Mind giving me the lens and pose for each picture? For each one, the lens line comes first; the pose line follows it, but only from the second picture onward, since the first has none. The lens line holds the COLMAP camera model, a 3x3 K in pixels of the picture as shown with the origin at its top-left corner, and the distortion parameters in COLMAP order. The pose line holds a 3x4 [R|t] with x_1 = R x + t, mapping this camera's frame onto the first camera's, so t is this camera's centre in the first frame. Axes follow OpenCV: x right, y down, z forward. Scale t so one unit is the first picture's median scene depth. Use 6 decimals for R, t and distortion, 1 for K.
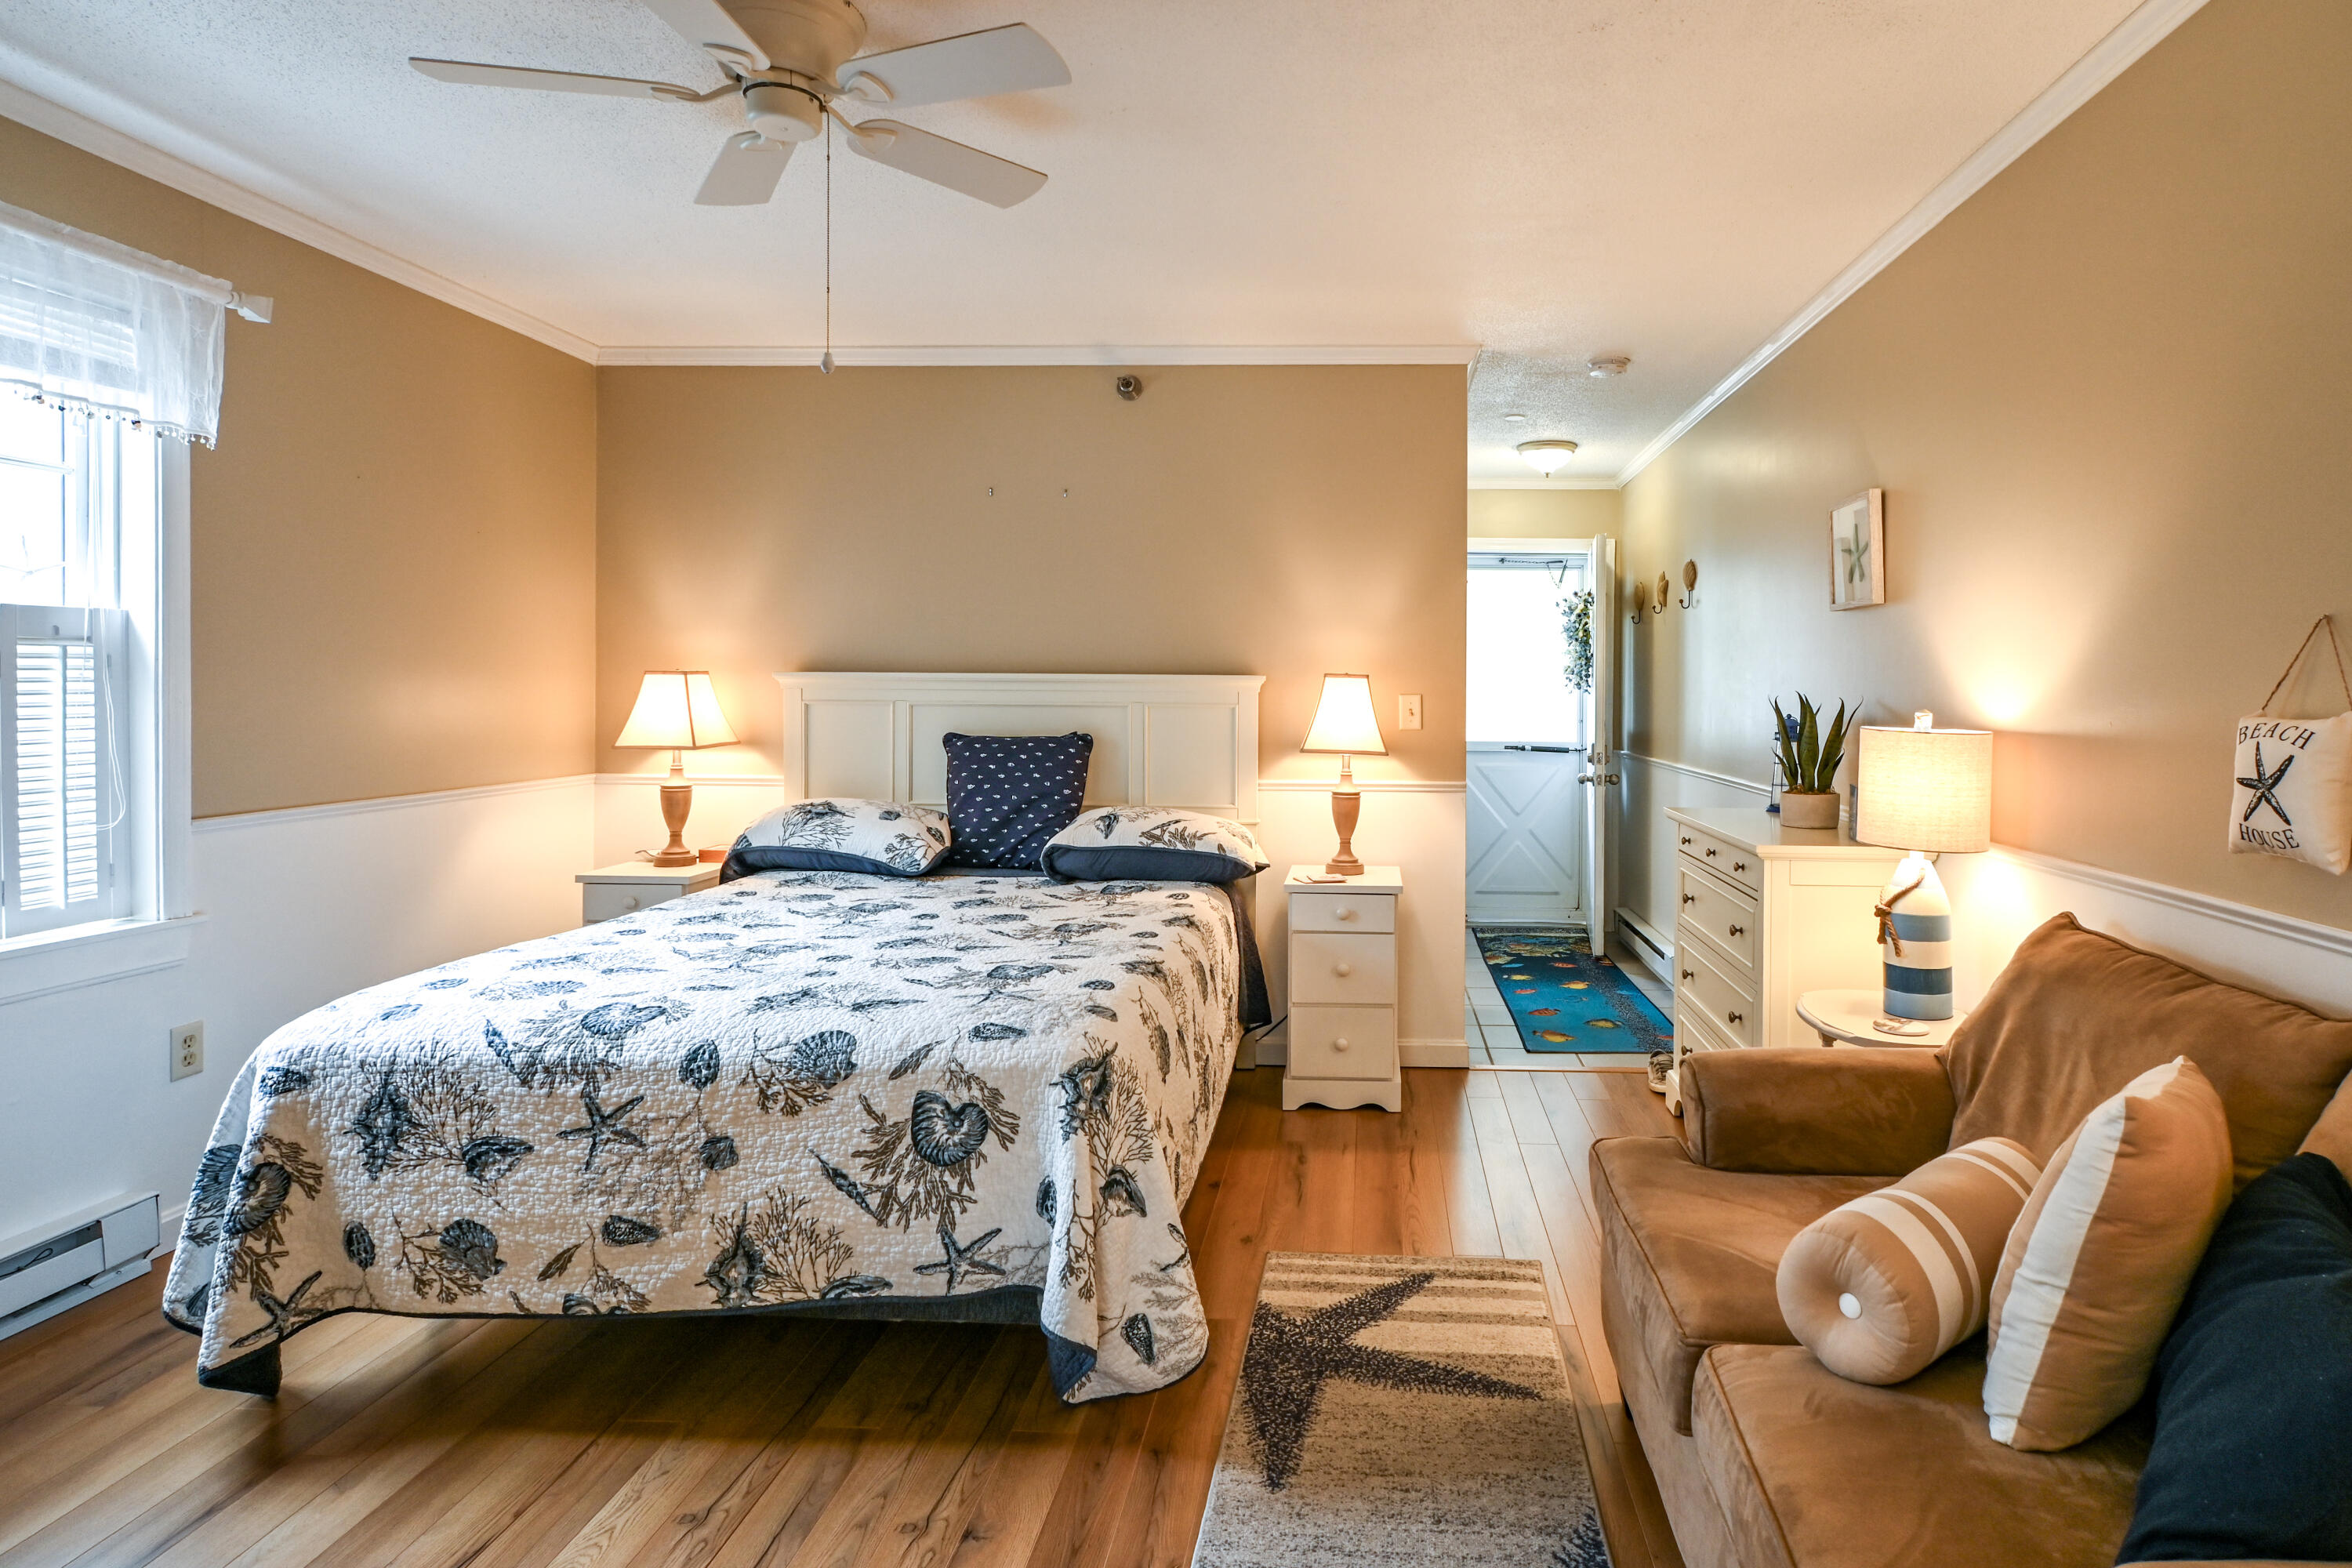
lens RADIAL K [[1202.3, 0, 1192.5], [0, 1202.3, 787.6], [0, 0, 1]] dist [0.004689, 0.001417]
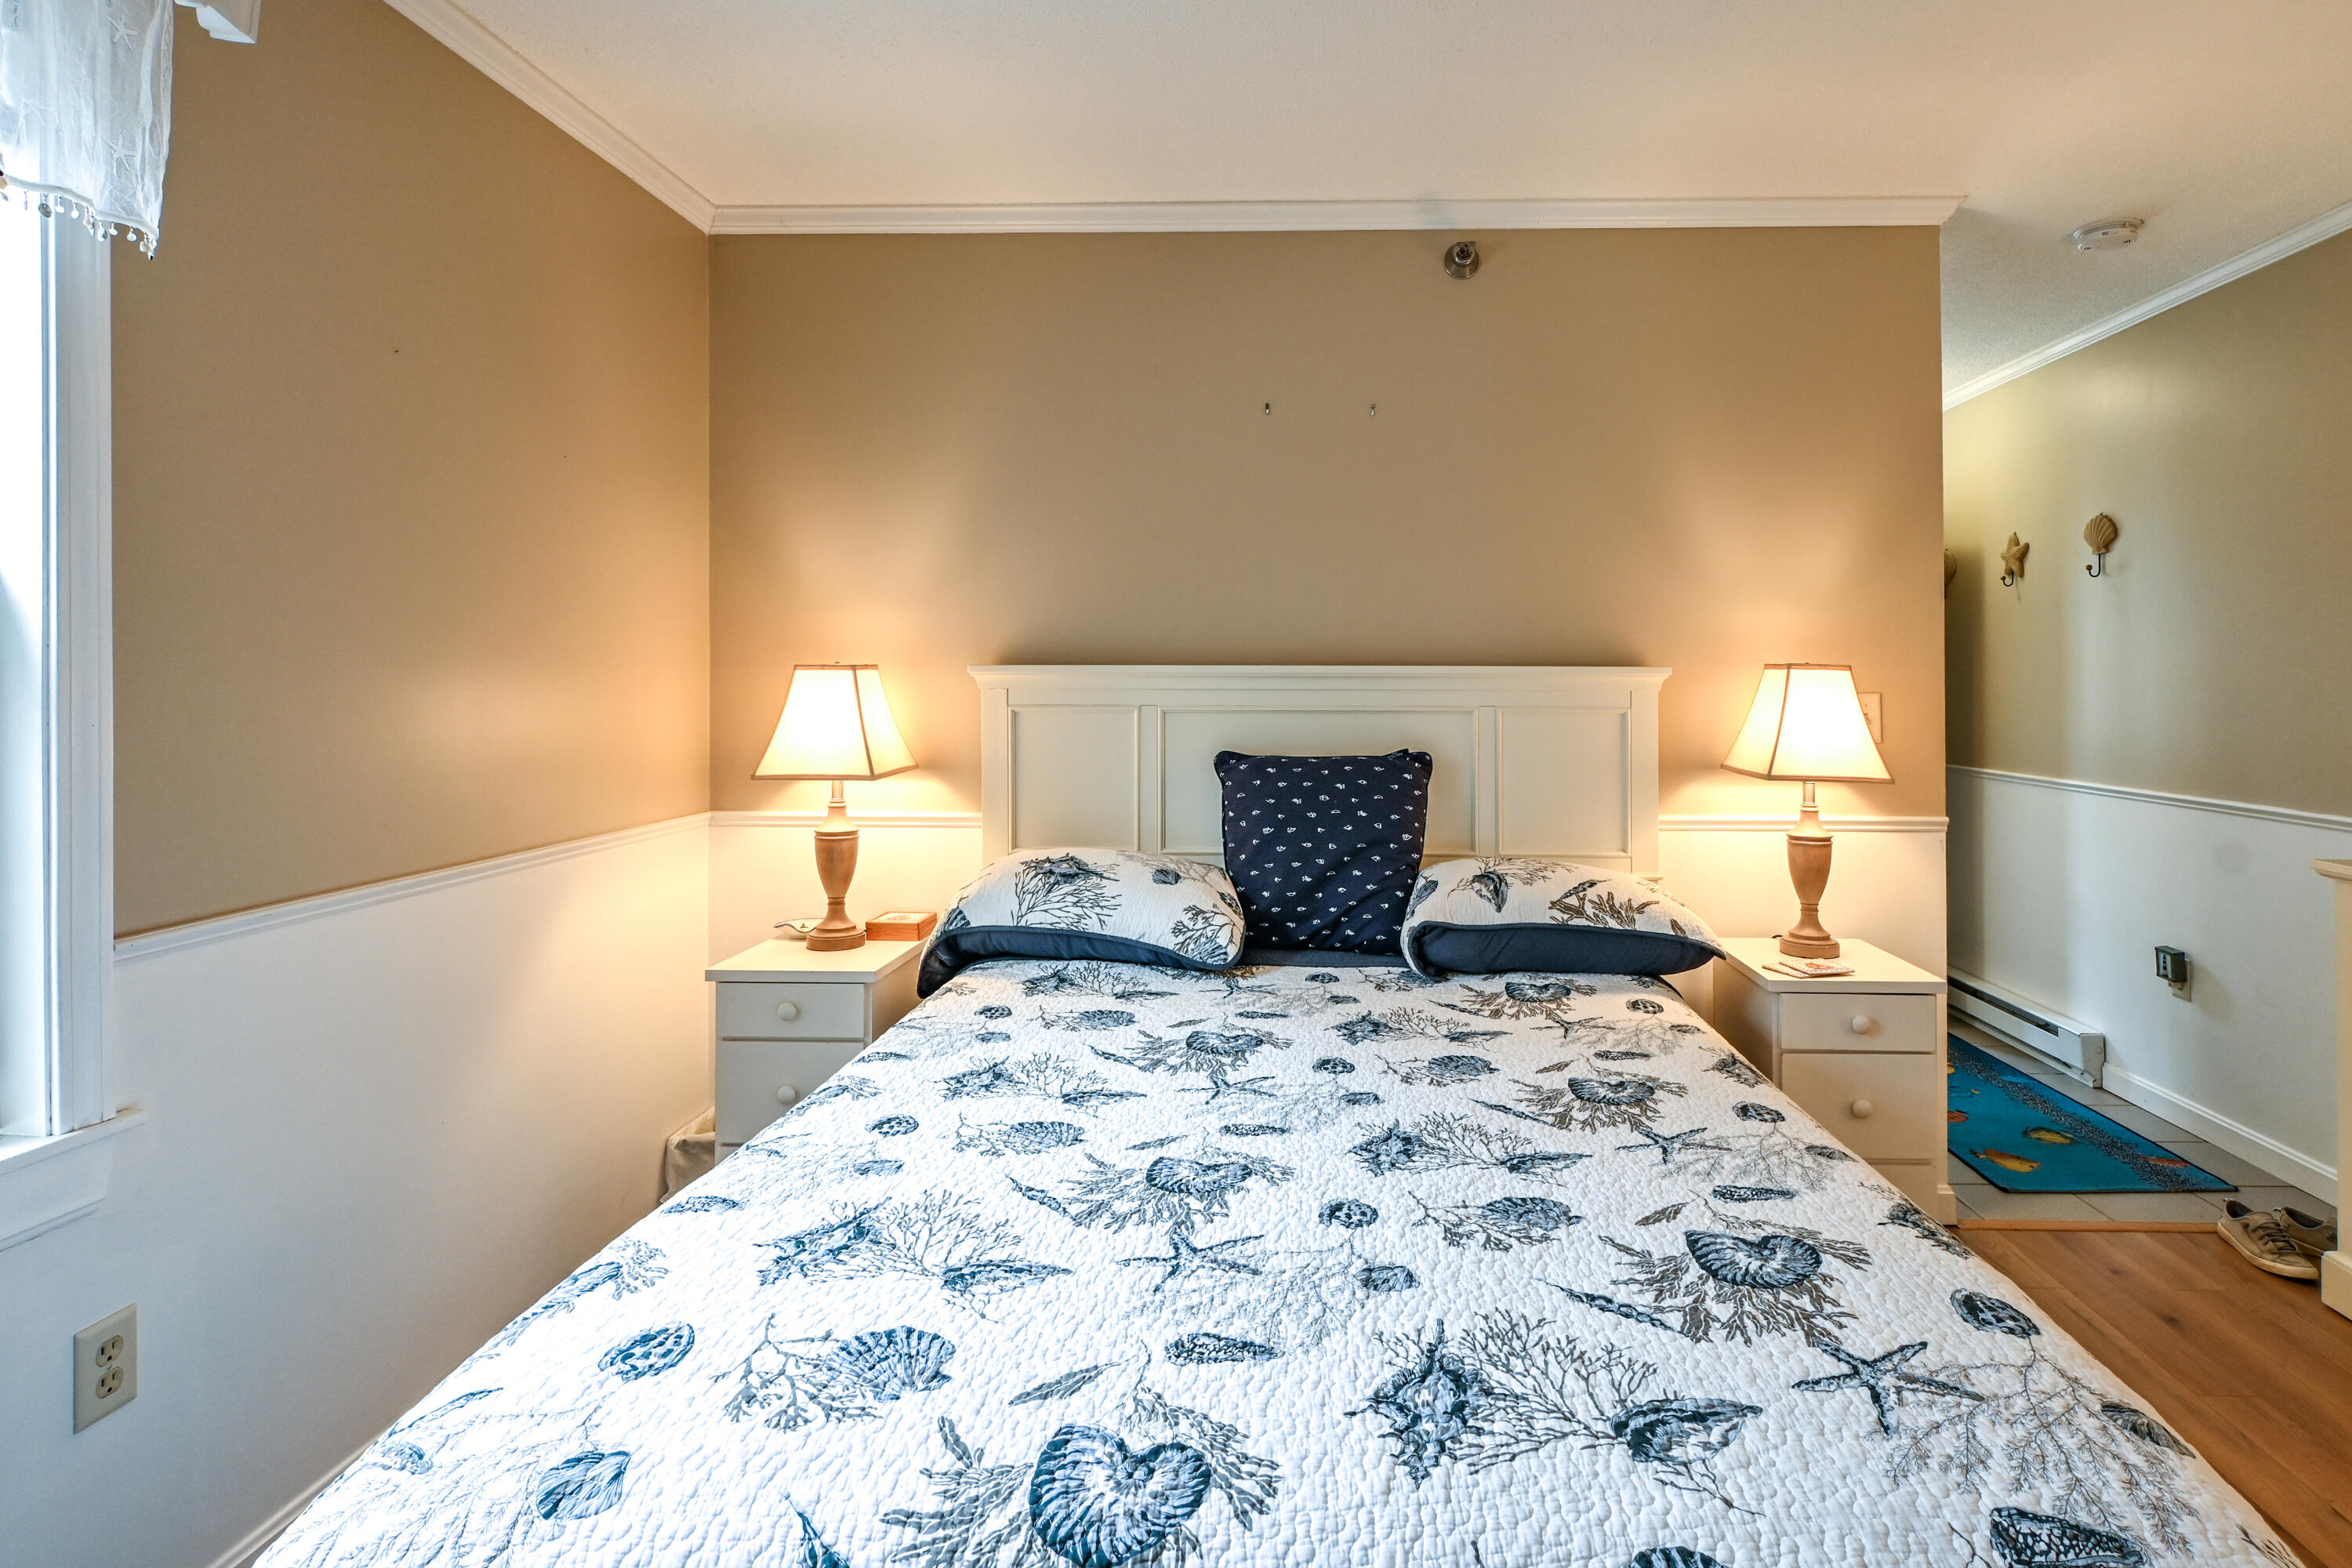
lens RADIAL K [[1202.3, 0, 1159.5], [0, 1202.3, 778.3], [0, 0, 1]] dist [0.004689, 0.001417]
pose [[0.999980, -0.004668, 0.004341, -0.251069], [0.004679, 0.999986, -0.002520, -0.029494], [-0.004329, 0.002540, 0.999987, 0.315837]]
